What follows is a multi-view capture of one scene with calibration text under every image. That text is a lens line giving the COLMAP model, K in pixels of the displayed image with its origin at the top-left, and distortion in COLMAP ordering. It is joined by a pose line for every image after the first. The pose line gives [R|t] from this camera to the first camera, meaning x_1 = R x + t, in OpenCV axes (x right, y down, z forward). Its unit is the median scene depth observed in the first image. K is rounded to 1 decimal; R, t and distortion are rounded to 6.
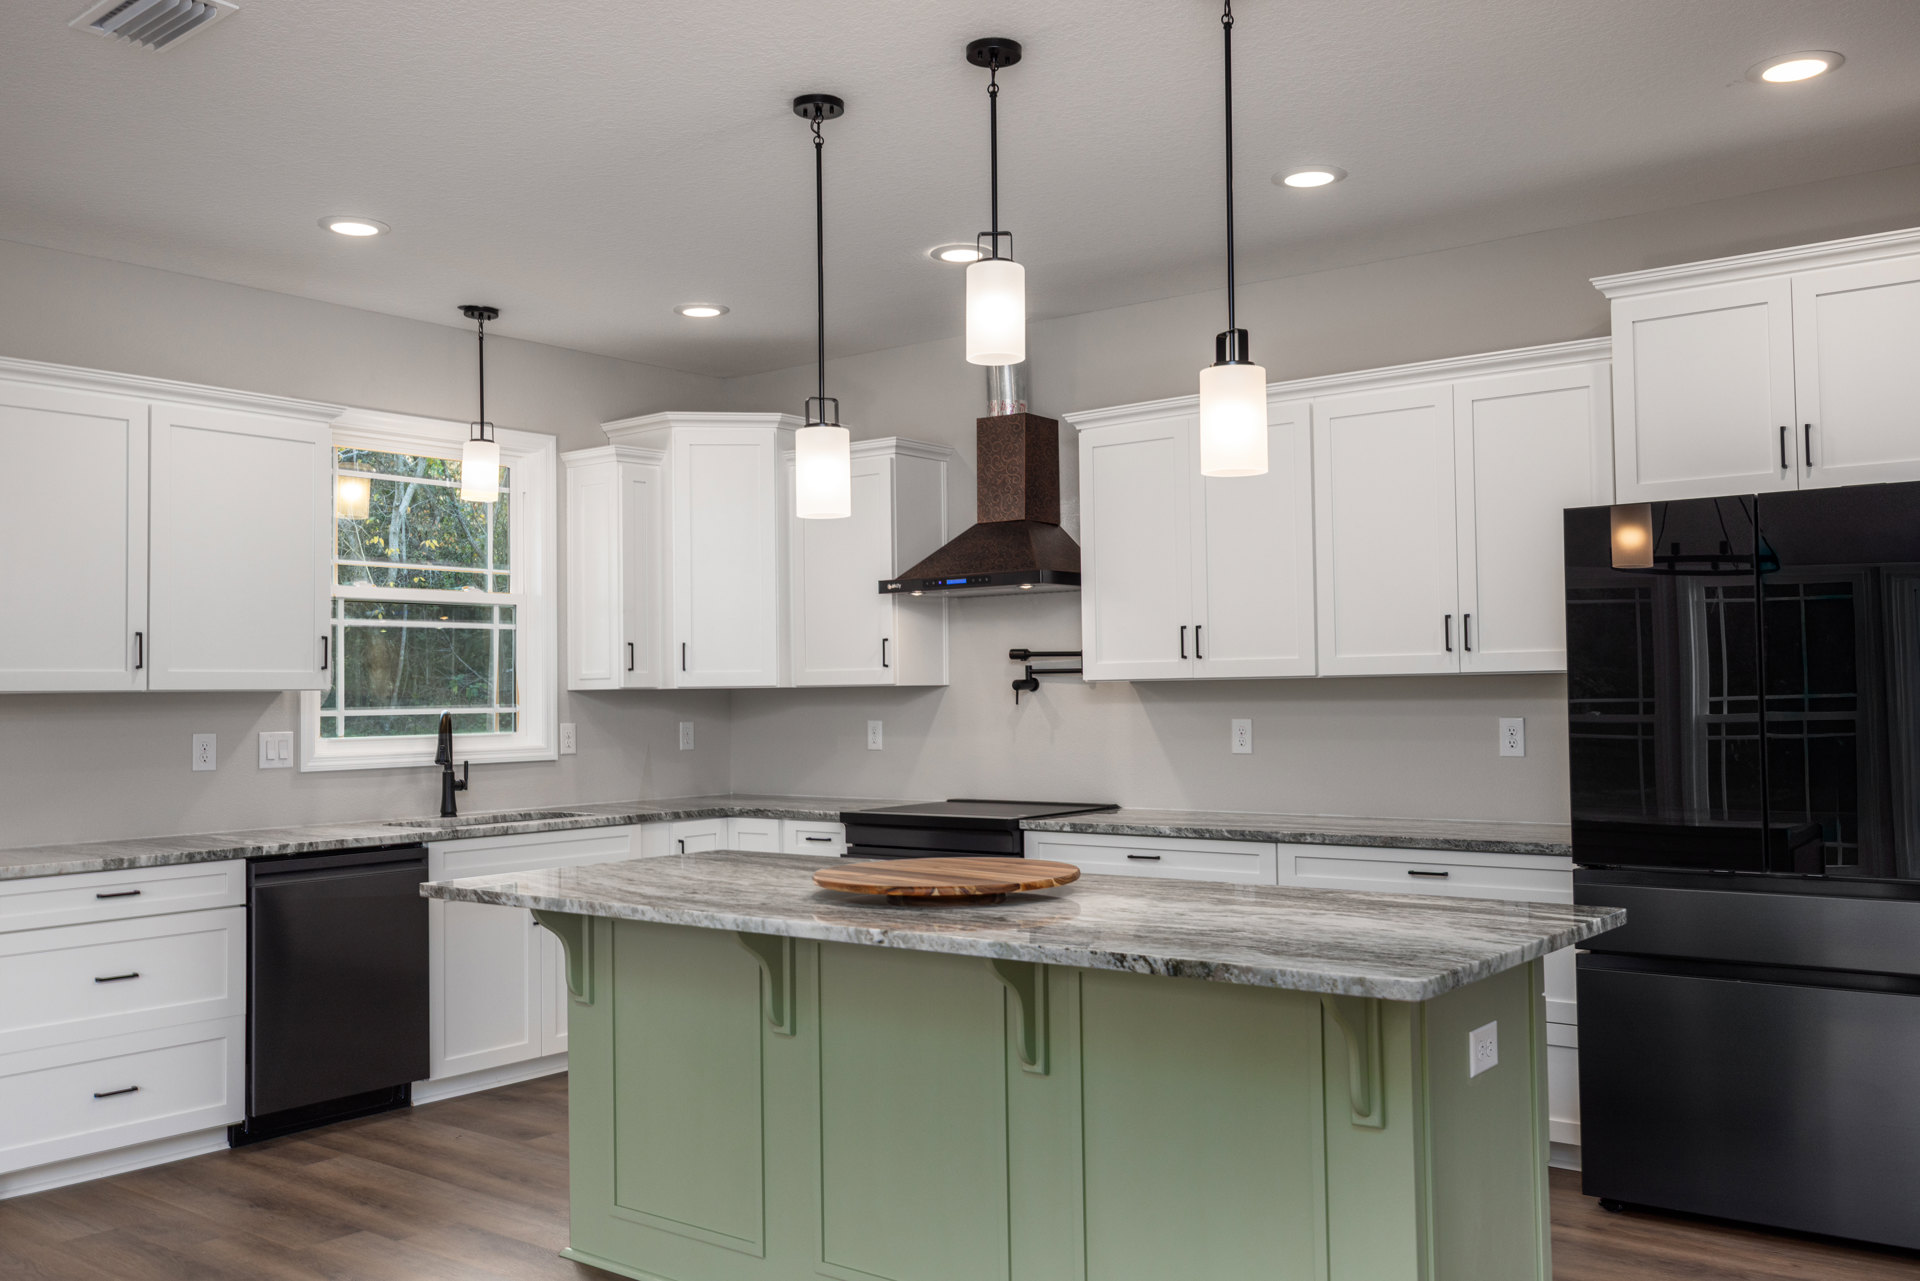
lens RADIAL K [[1675.7, 0, 957.6], [0, 1675.7, 637.1], [0, 0, 1]] dist [0.002520, -0.005013]
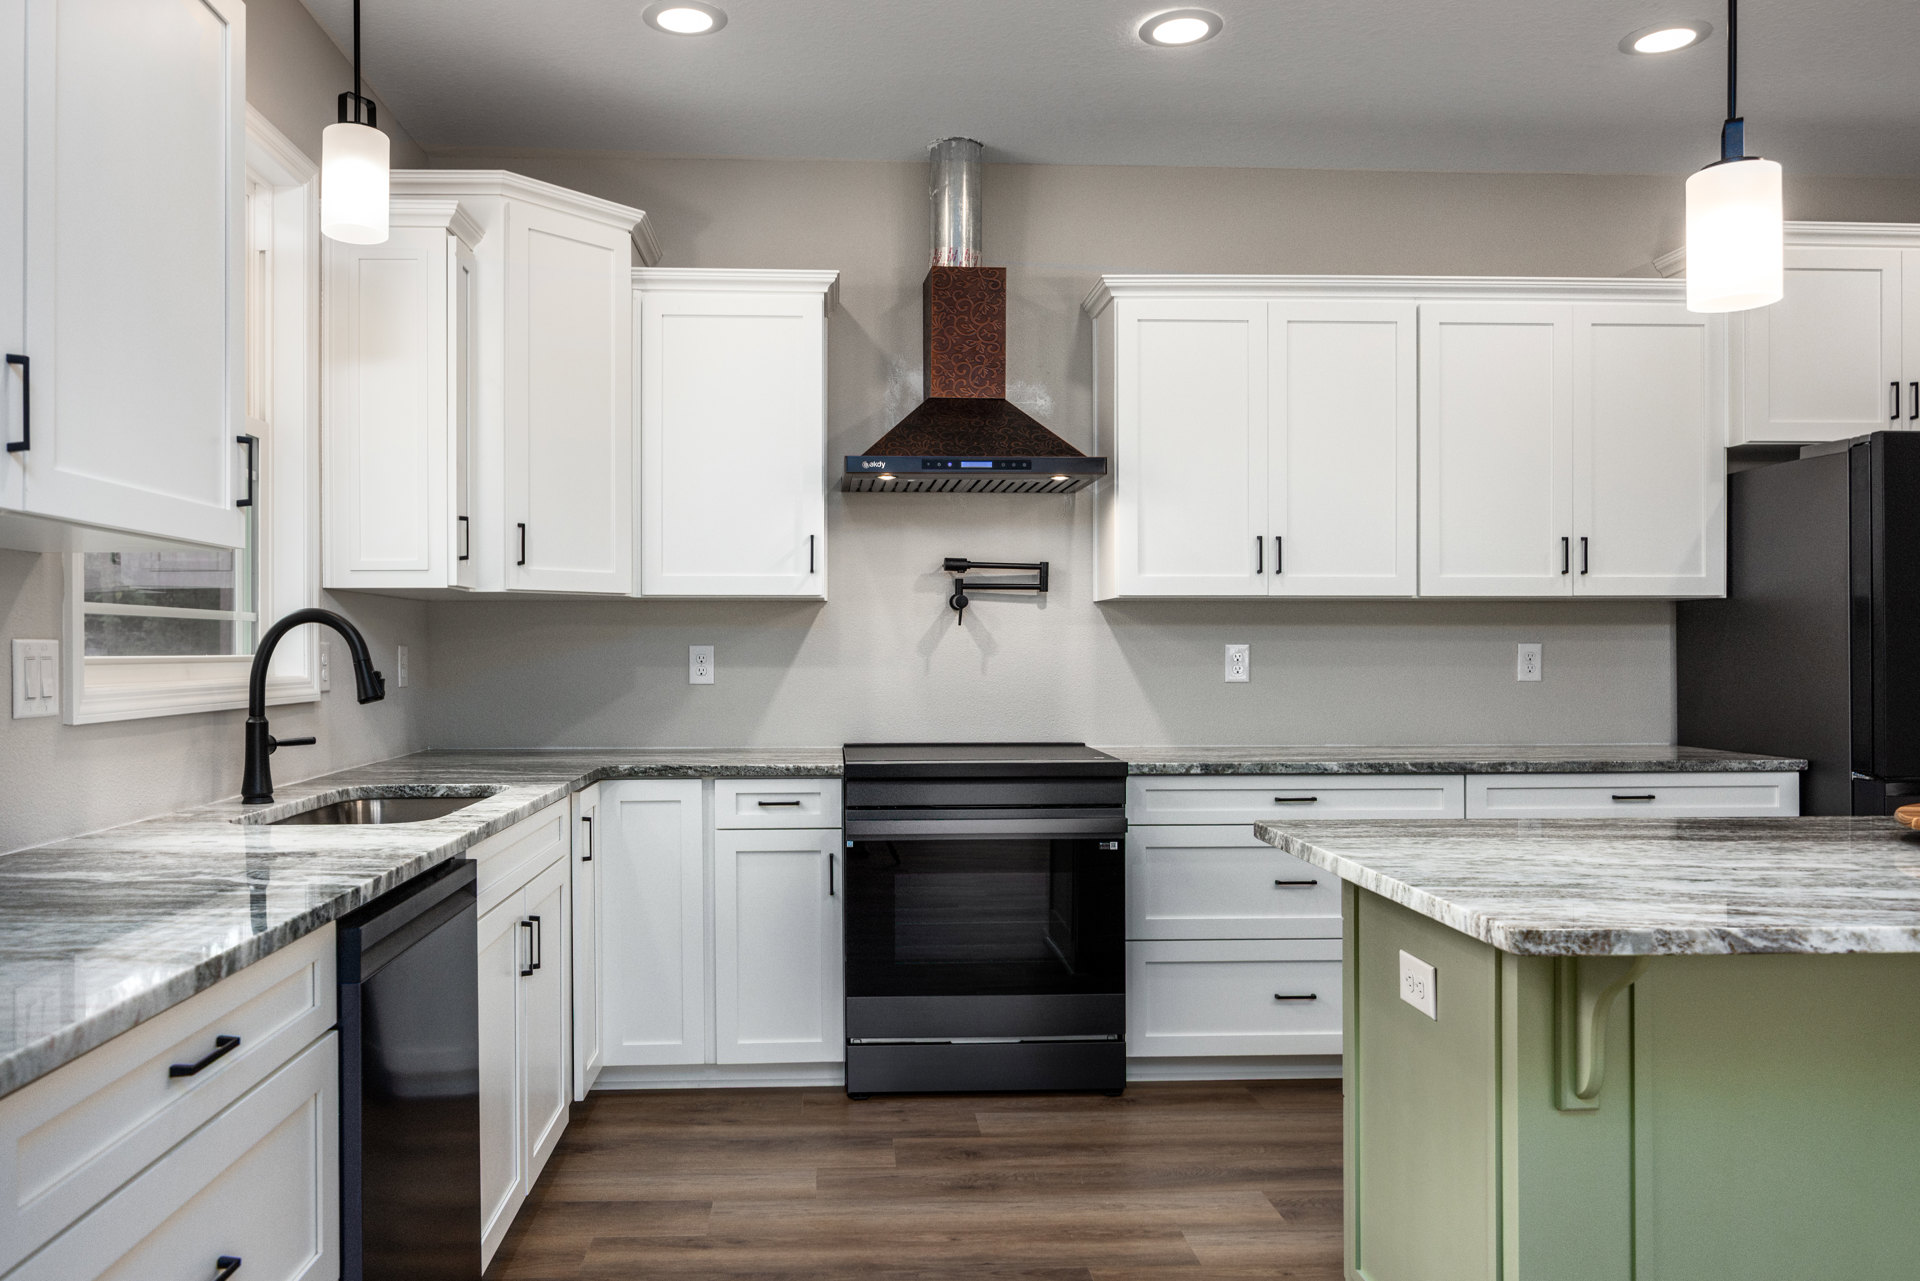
lens RADIAL K [[1412.4, 0, 942.3], [0, 1412.4, 647.0], [0, 0, 1]] dist [-0.021183, 0.006717]
pose [[0.755035, 0.013778, 0.655540, -0.495532], [-0.032205, 0.999352, 0.016089, 0.046818], [-0.654893, -0.033260, 0.754989, 0.570049]]
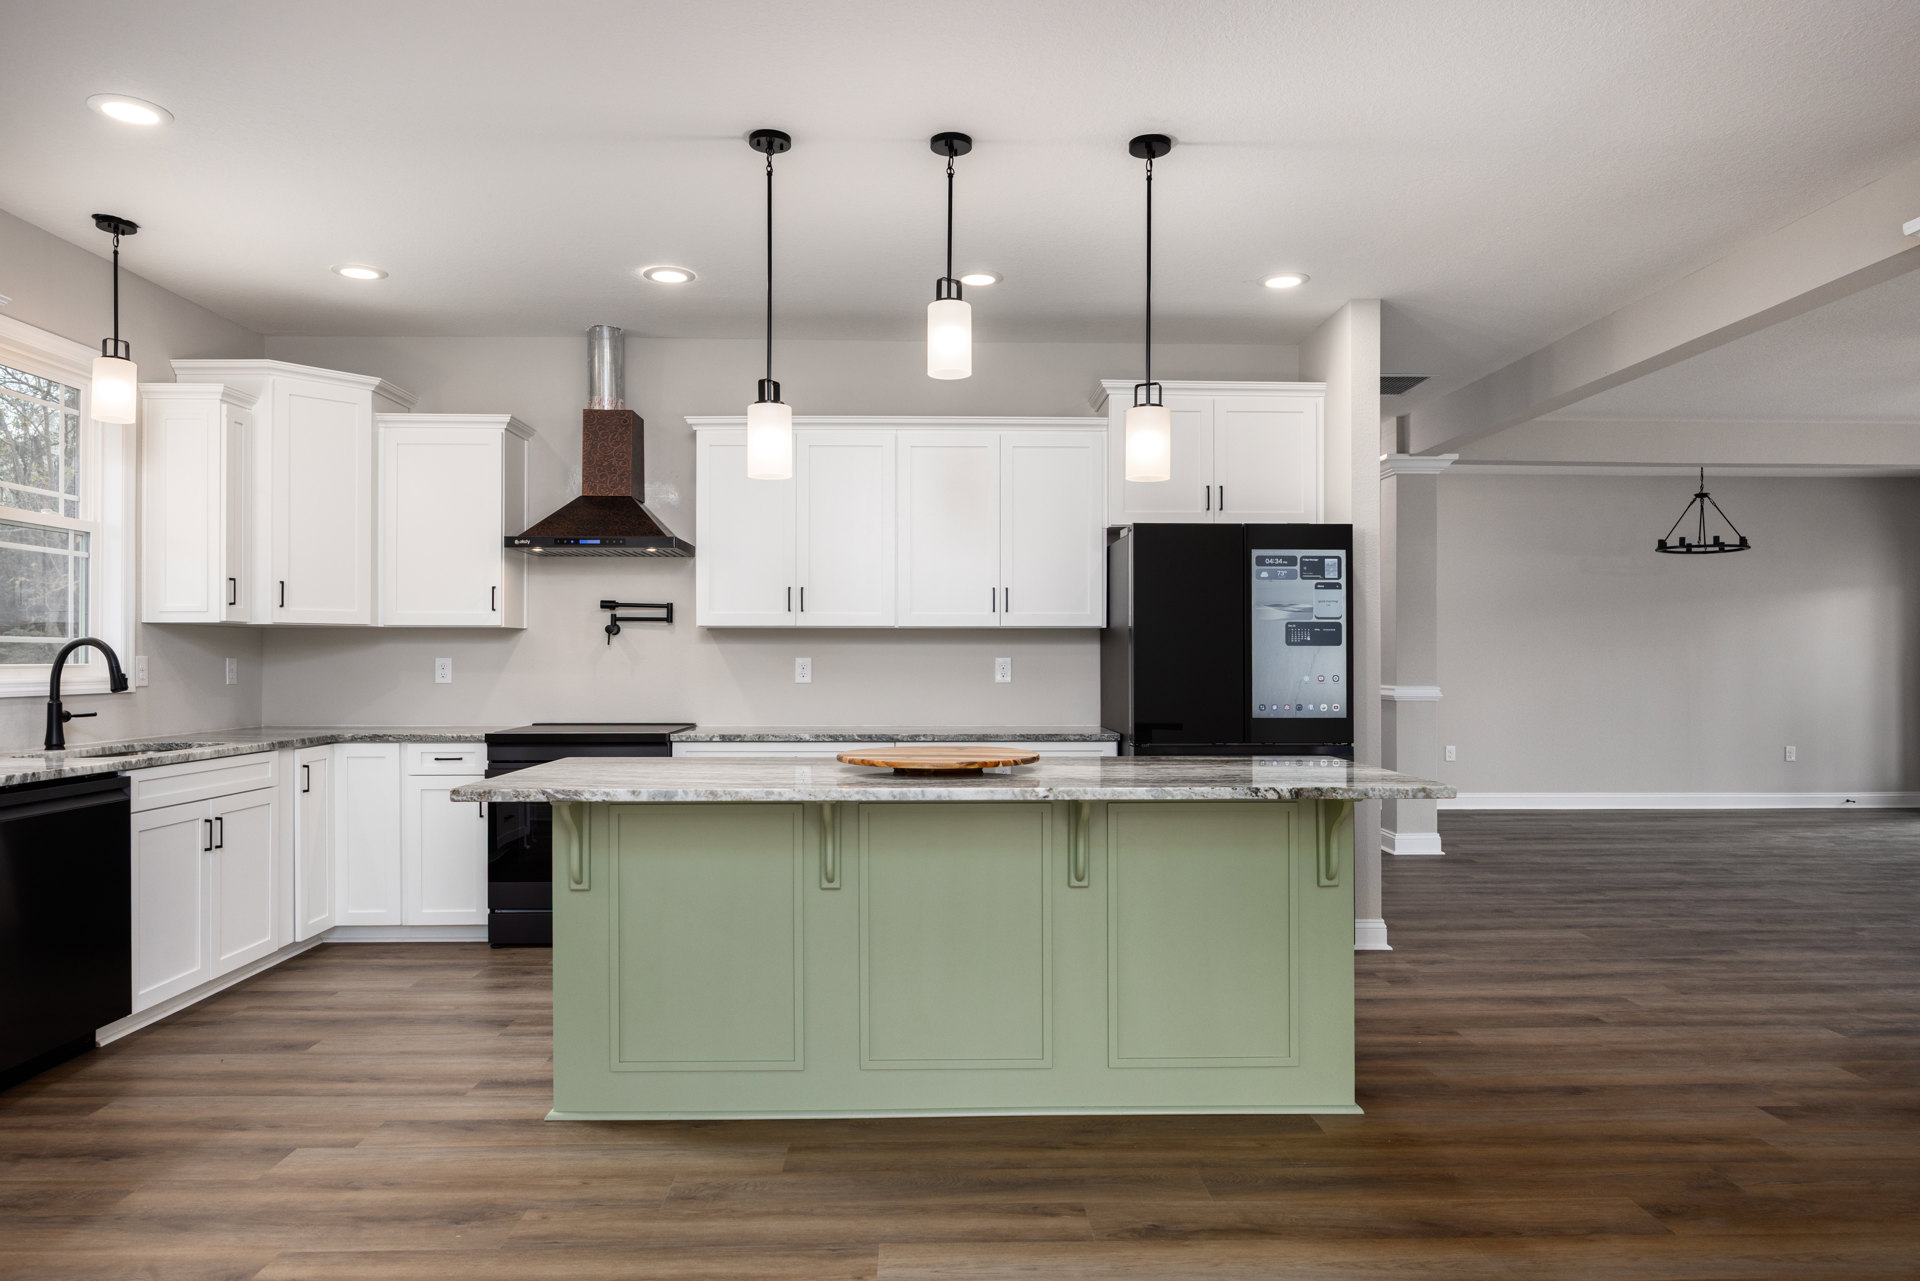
lens RADIAL K [[1230.8, 0, 978.6], [0, 1230.8, 651.4], [0, 0, 1]] dist [0.004875, -0.008299]
pose [[0.768363, 0.018029, 0.639760, -0.394778], [-0.033309, 0.999375, 0.011841, 0.029389], [-0.639147, -0.030408, 0.768484, 0.148250]]
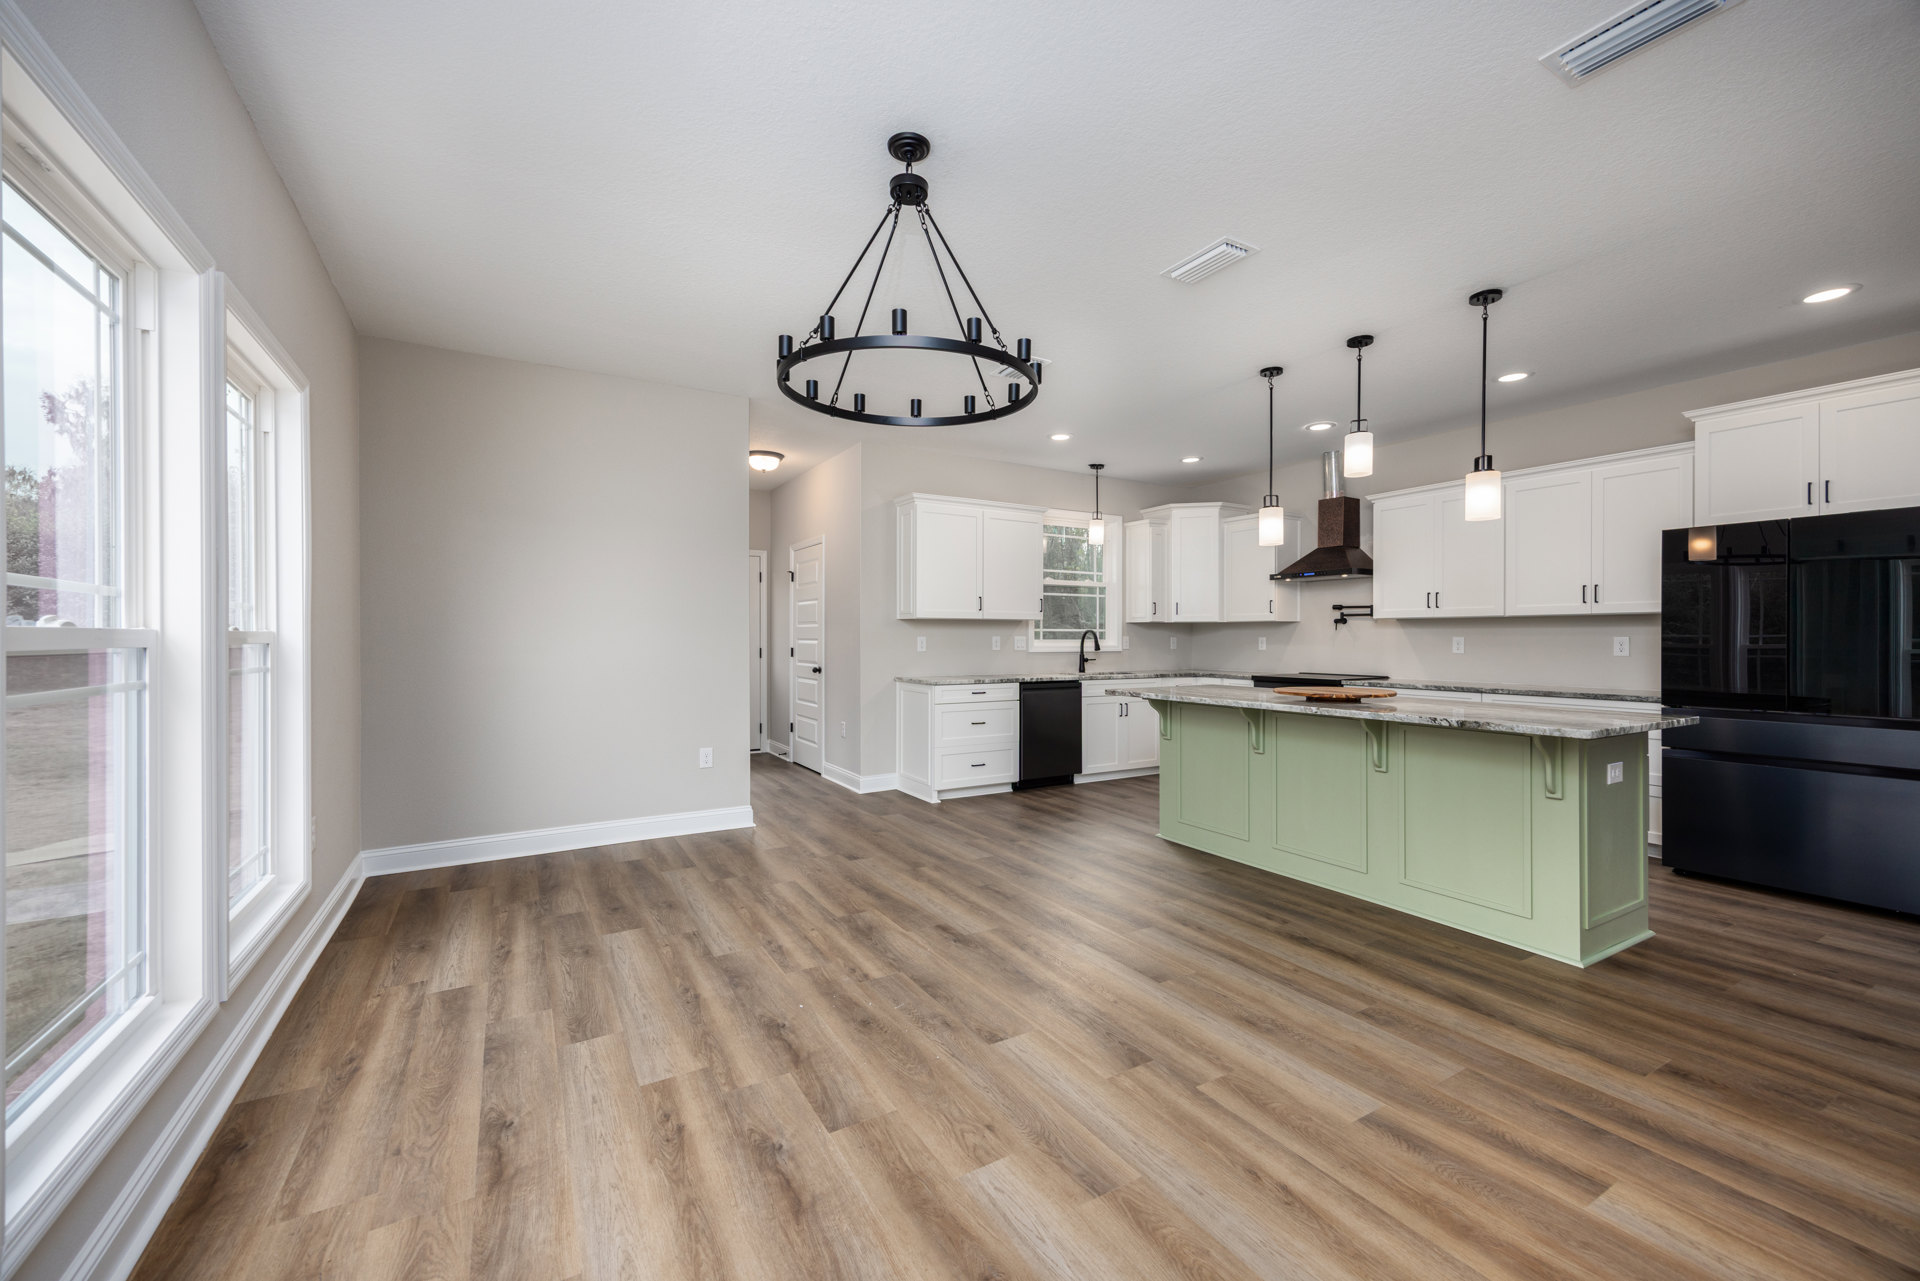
lens RADIAL K [[770.8, 0, 956.8], [0, 770.8, 639.0], [0, 0, 1]] dist [0.008103, -0.000987]
pose [[0.931270, 0.014979, -0.364021, -0.069240], [-0.000581, 0.999214, 0.039630, 0.014247], [0.364329, -0.036695, 0.930547, -0.145791]]
